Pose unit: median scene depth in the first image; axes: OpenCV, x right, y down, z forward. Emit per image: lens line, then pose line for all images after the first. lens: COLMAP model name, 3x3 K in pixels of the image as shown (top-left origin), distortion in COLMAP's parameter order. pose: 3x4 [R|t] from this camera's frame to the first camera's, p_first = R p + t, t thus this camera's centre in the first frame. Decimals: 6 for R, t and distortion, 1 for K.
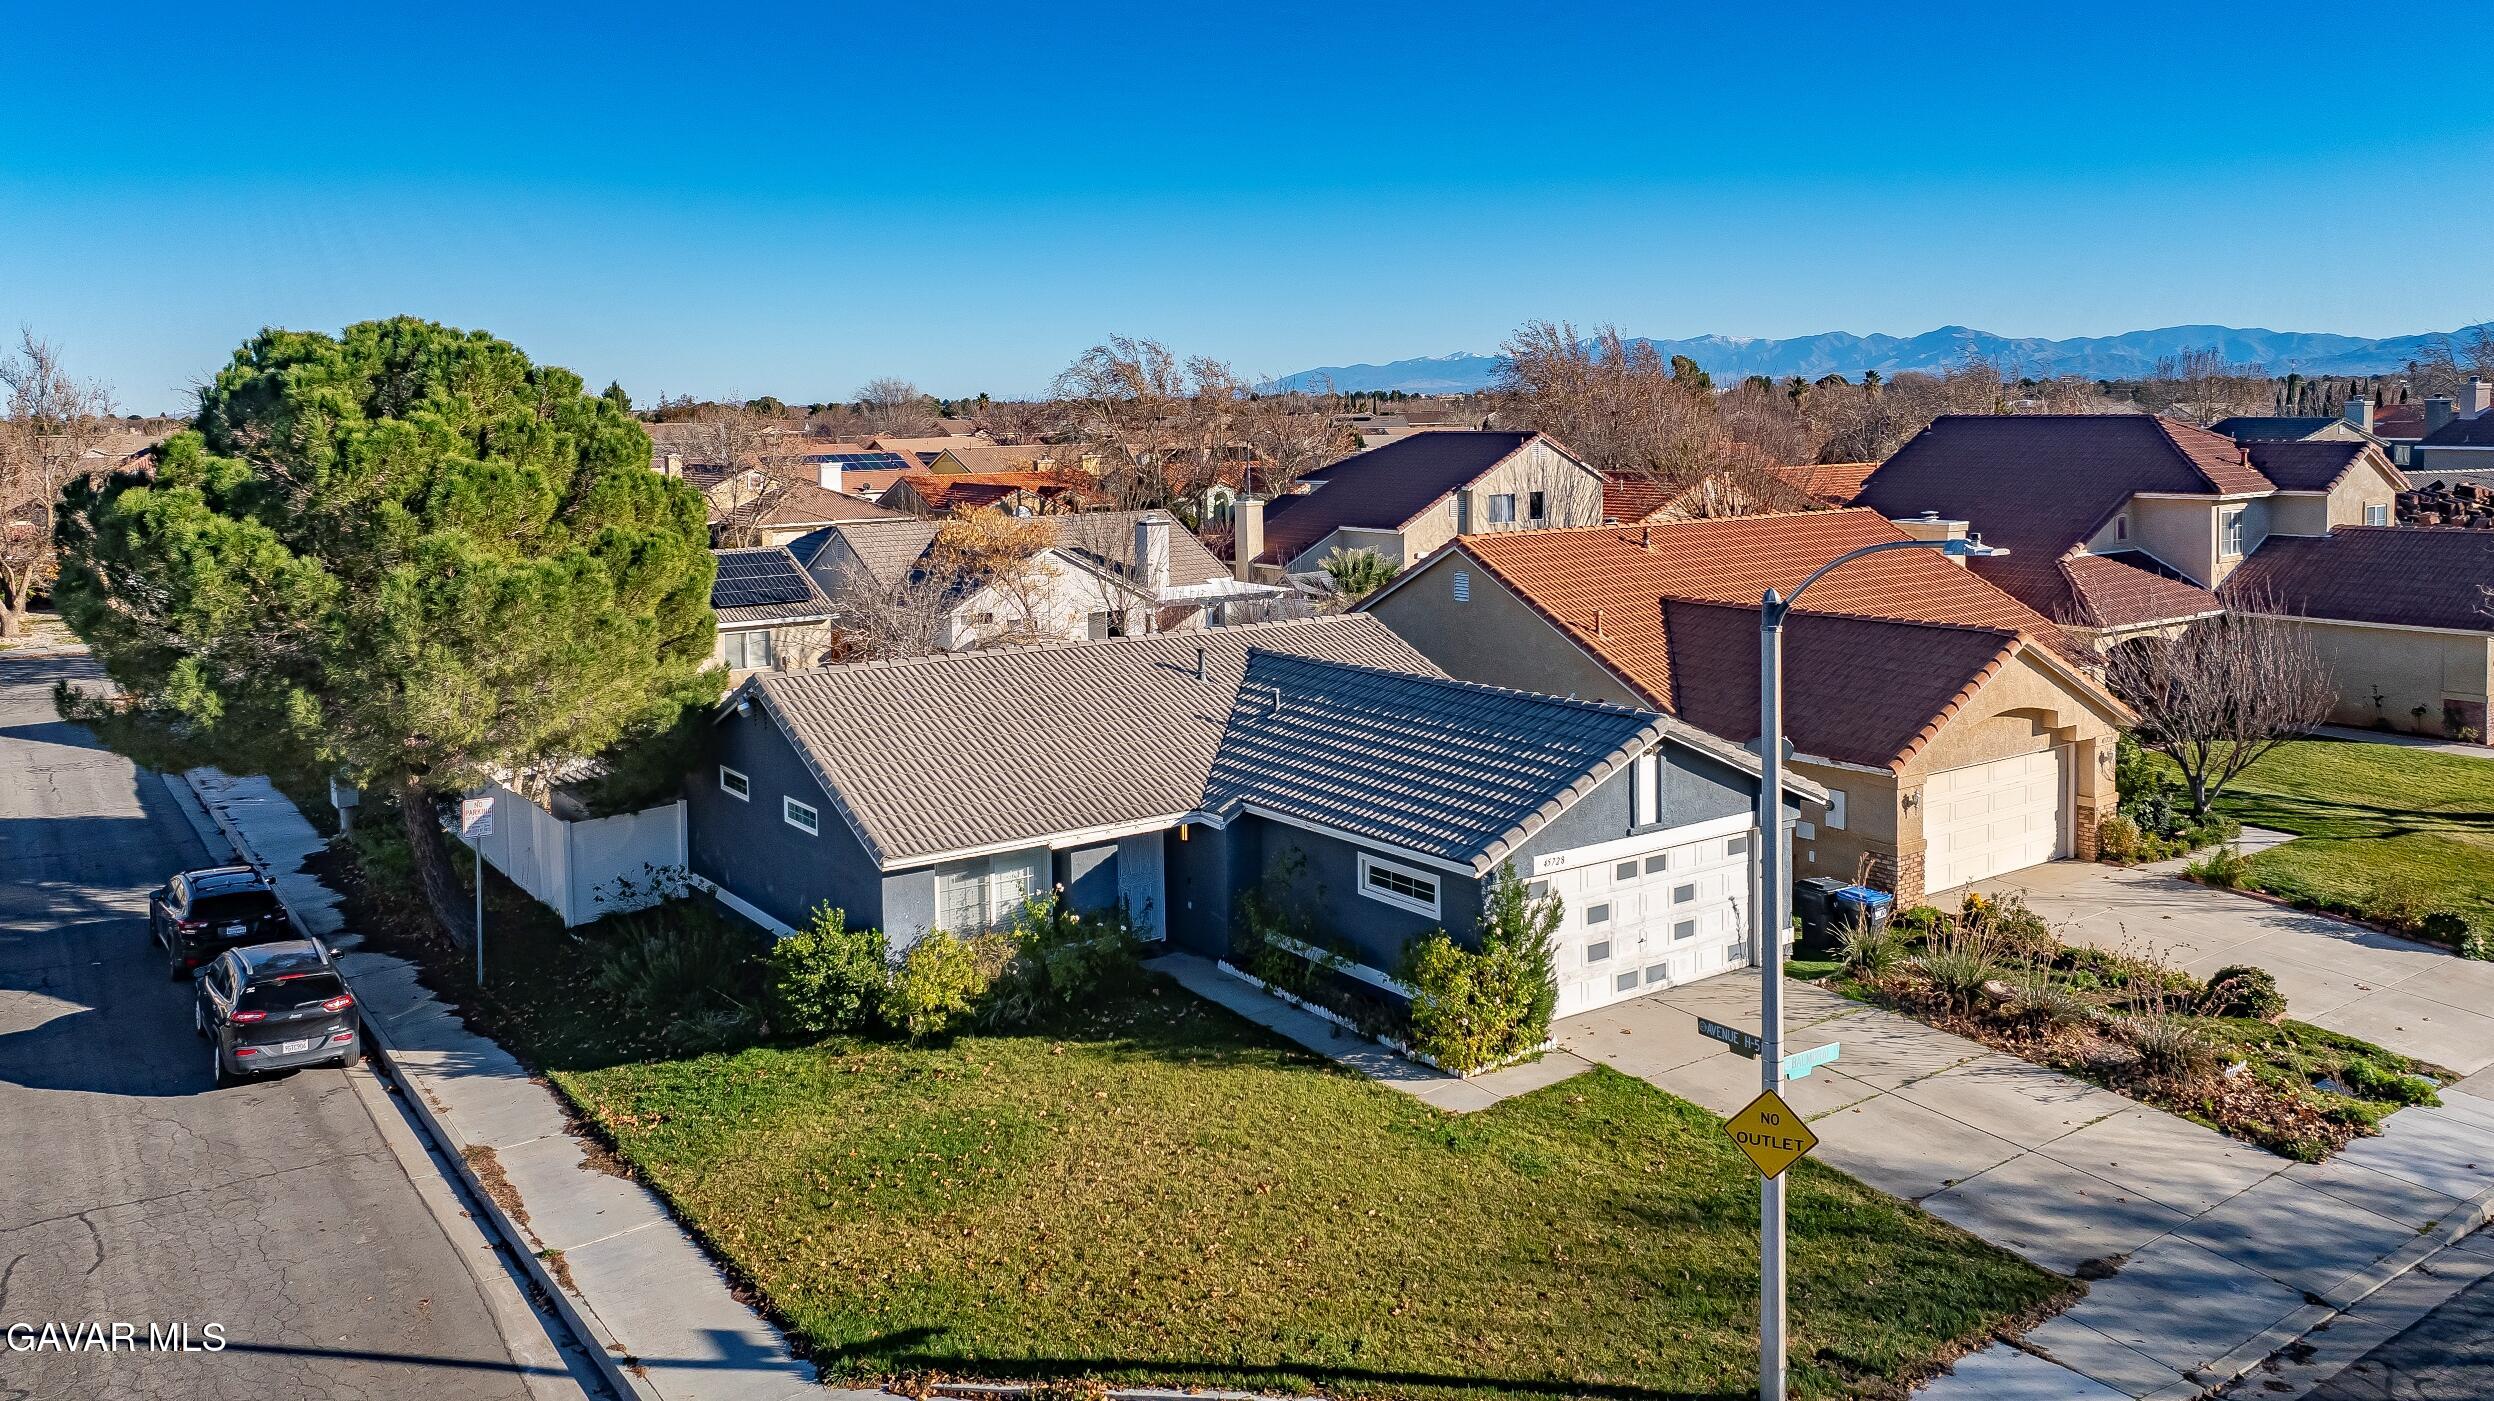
lens RADIAL K [[1863.3, 0, 1242.2], [0, 1863.3, 511.1], [0, 0, 1]] dist [-0.028467, 0.005841]
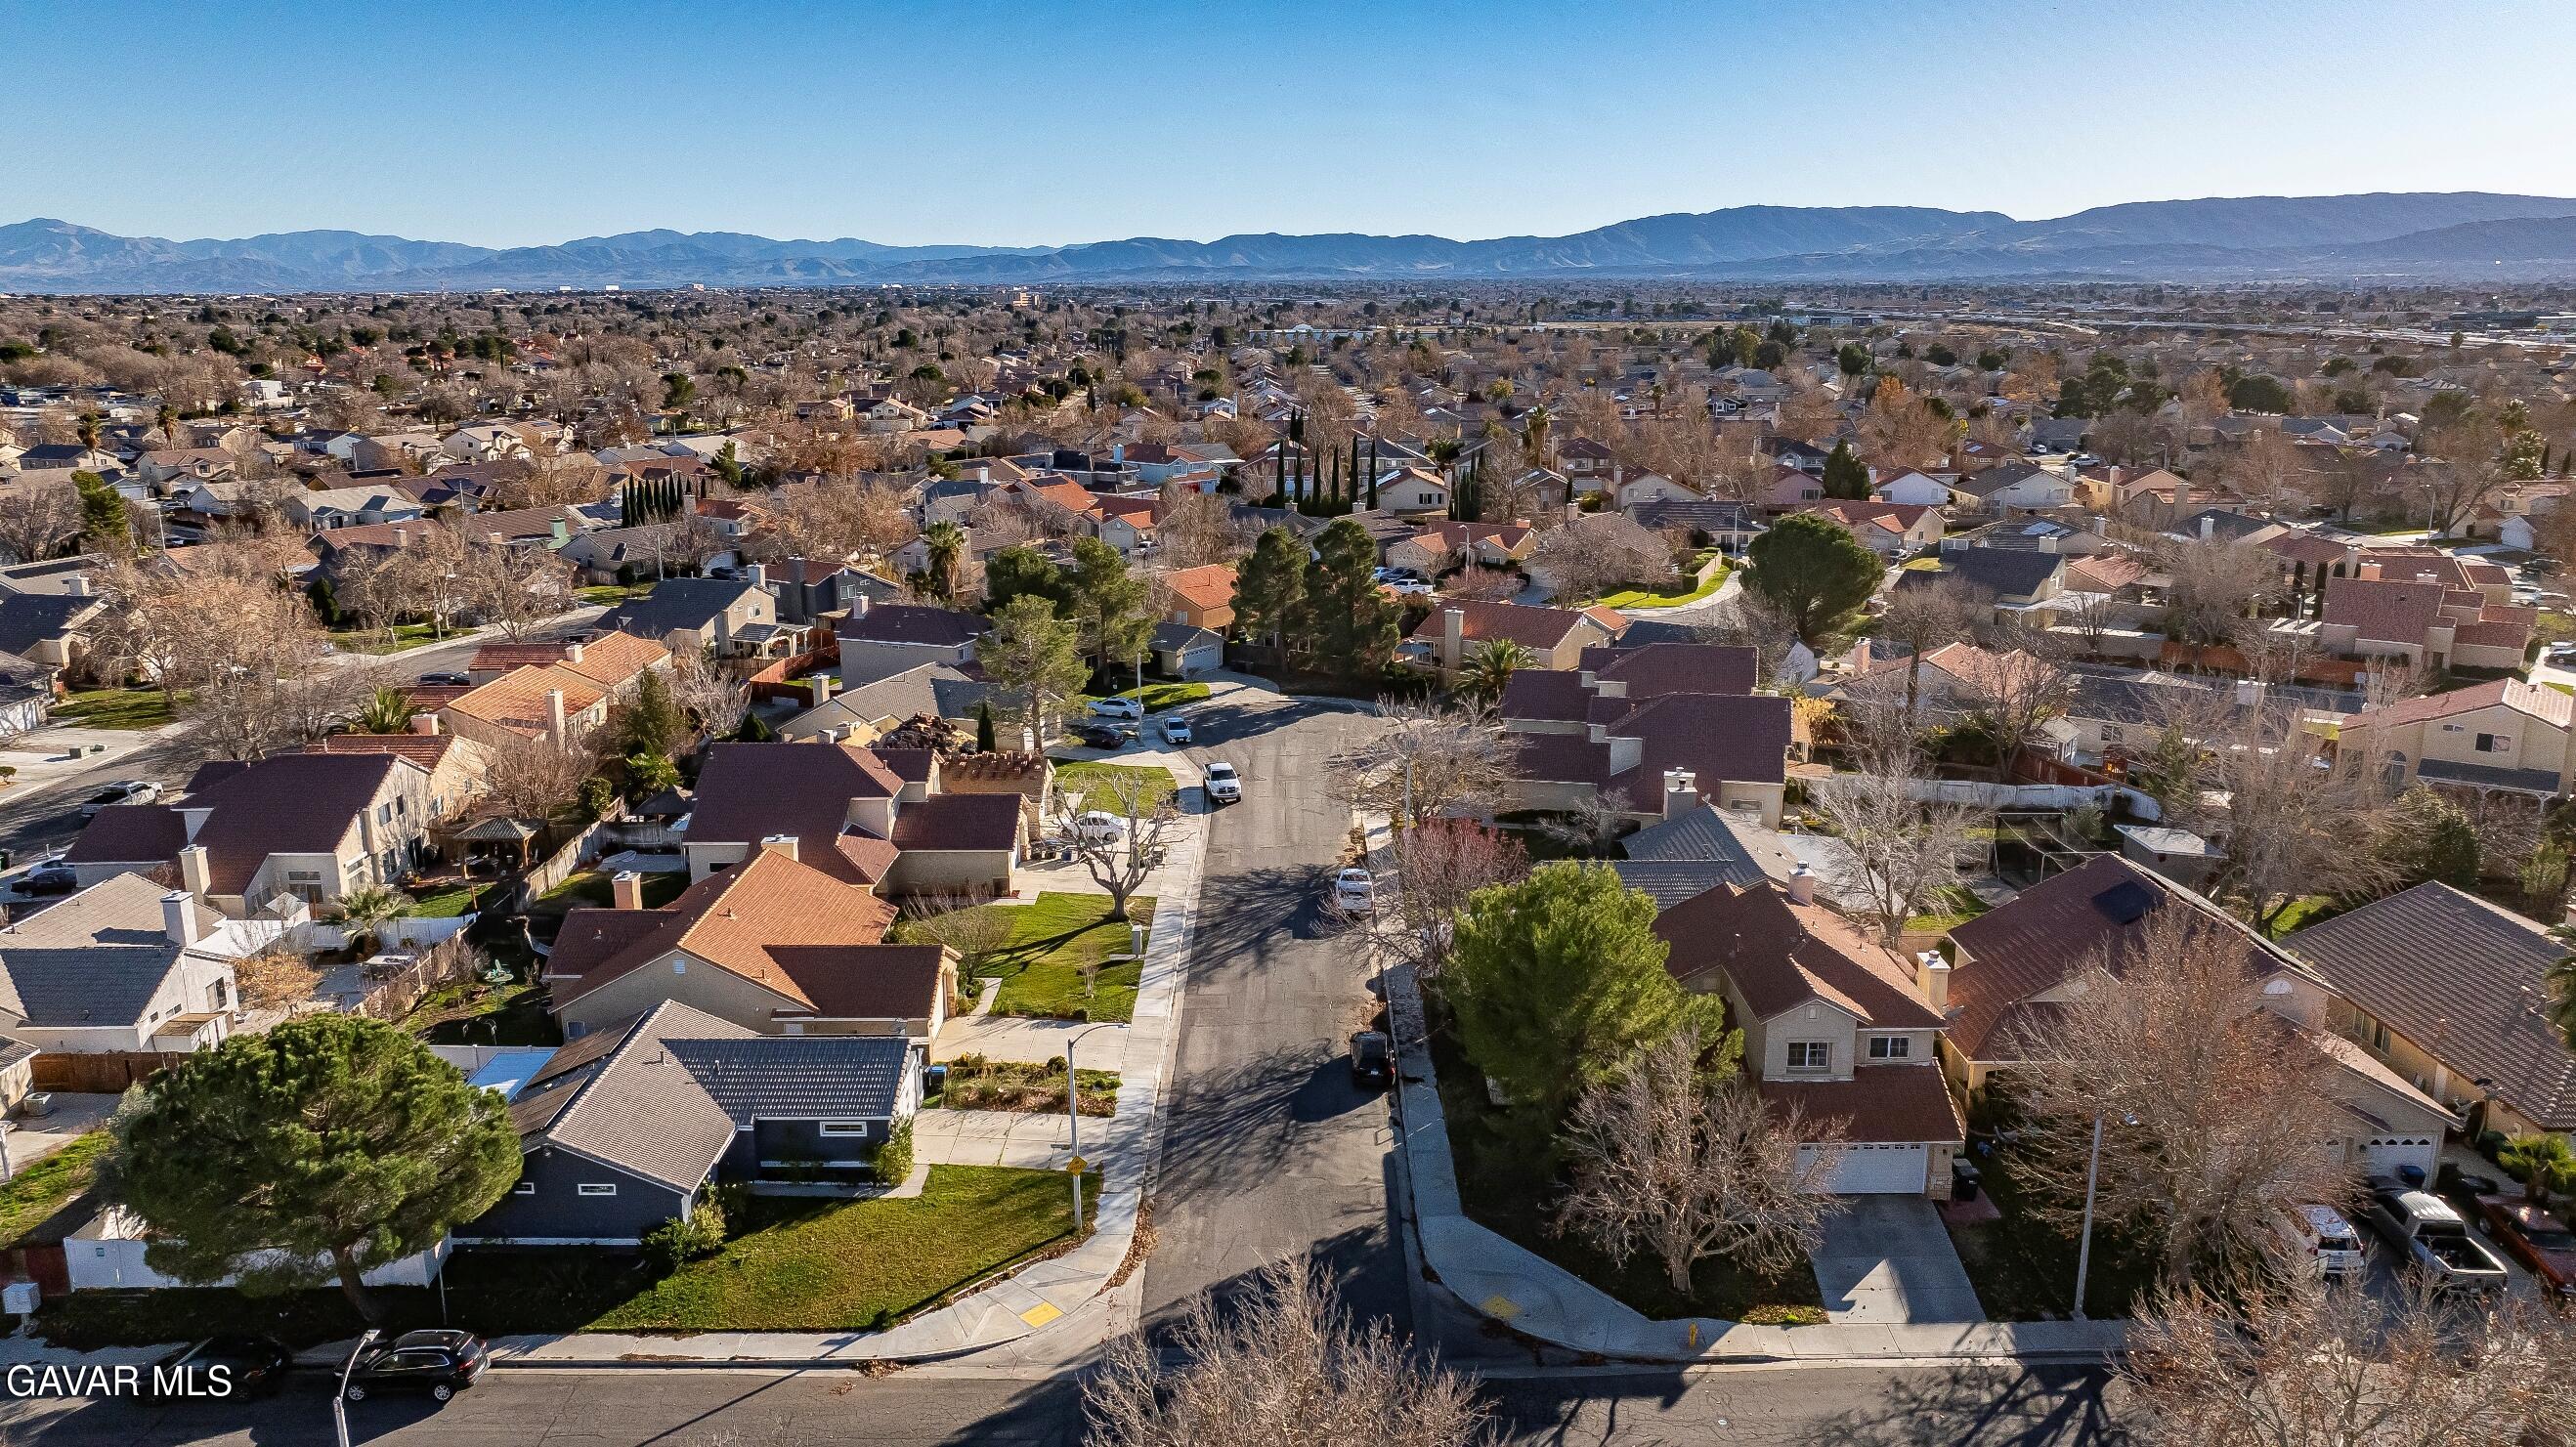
lens RADIAL K [[1828.8, 0, 1314.5], [0, 1828.8, 720.8], [0, 0, 1]] dist [-0.052745, 0.054292]
pose [[0.565947, -0.179190, 0.804733, -1.594690], [0.036369, 0.980571, 0.192766, -0.891230], [-0.823639, -0.079828, 0.561468, -1.035461]]
